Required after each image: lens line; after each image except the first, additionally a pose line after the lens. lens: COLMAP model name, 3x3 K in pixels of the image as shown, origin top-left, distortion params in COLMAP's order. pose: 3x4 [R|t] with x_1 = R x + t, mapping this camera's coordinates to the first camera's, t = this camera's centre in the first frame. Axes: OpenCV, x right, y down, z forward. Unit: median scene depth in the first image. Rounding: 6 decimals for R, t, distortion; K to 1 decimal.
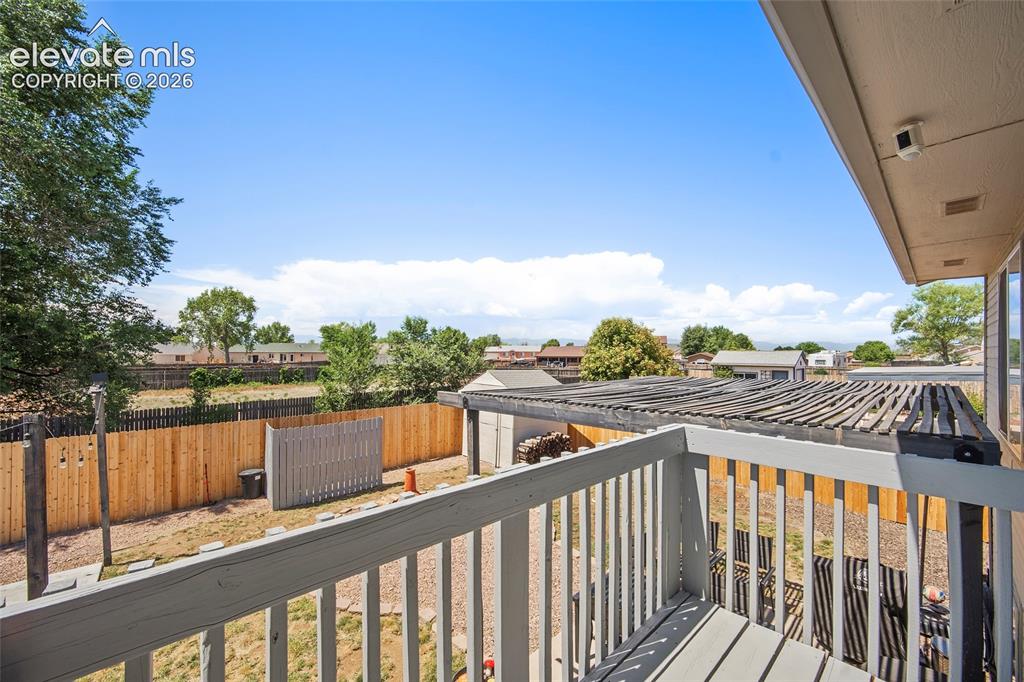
lens RADIAL K [[404.2, 0, 511.3], [0, 404.2, 346.7], [0, 0, 1]] dist [0.000233, 0.000050]
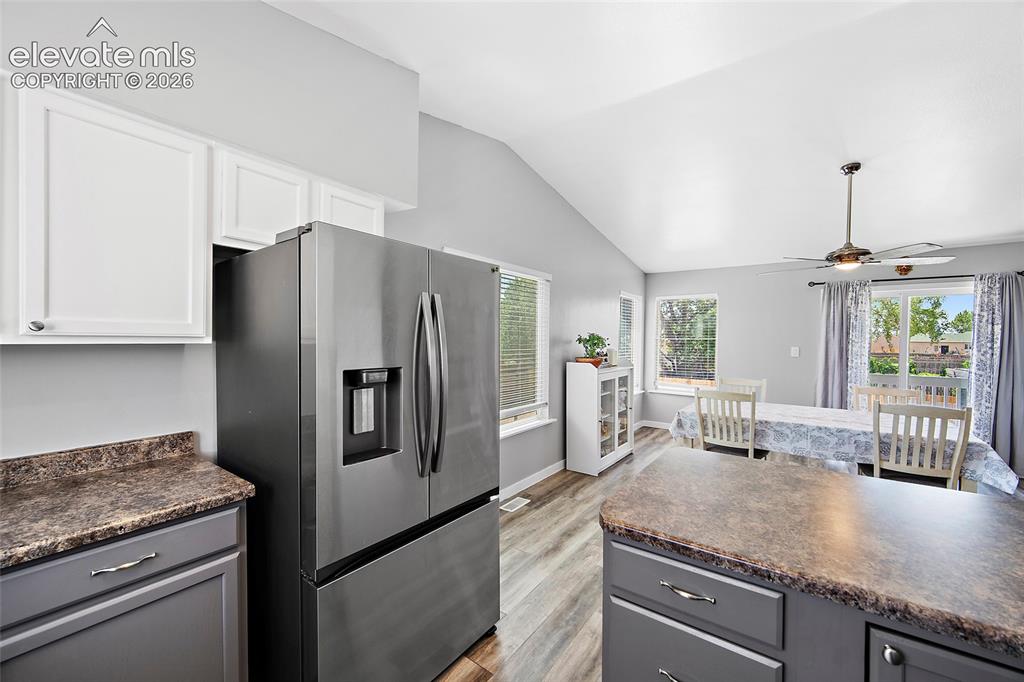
lens RADIAL K [[404.2, 0, 511.7], [0, 404.2, 342.5], [0, 0, 1]] dist [0.000233, 0.000050]
pose [[0.184452, 0.012036, -0.982768, 0.057462], [0.004852, 0.999902, 0.013157, -0.001205], [0.982829, -0.007196, 0.184376, -0.086784]]
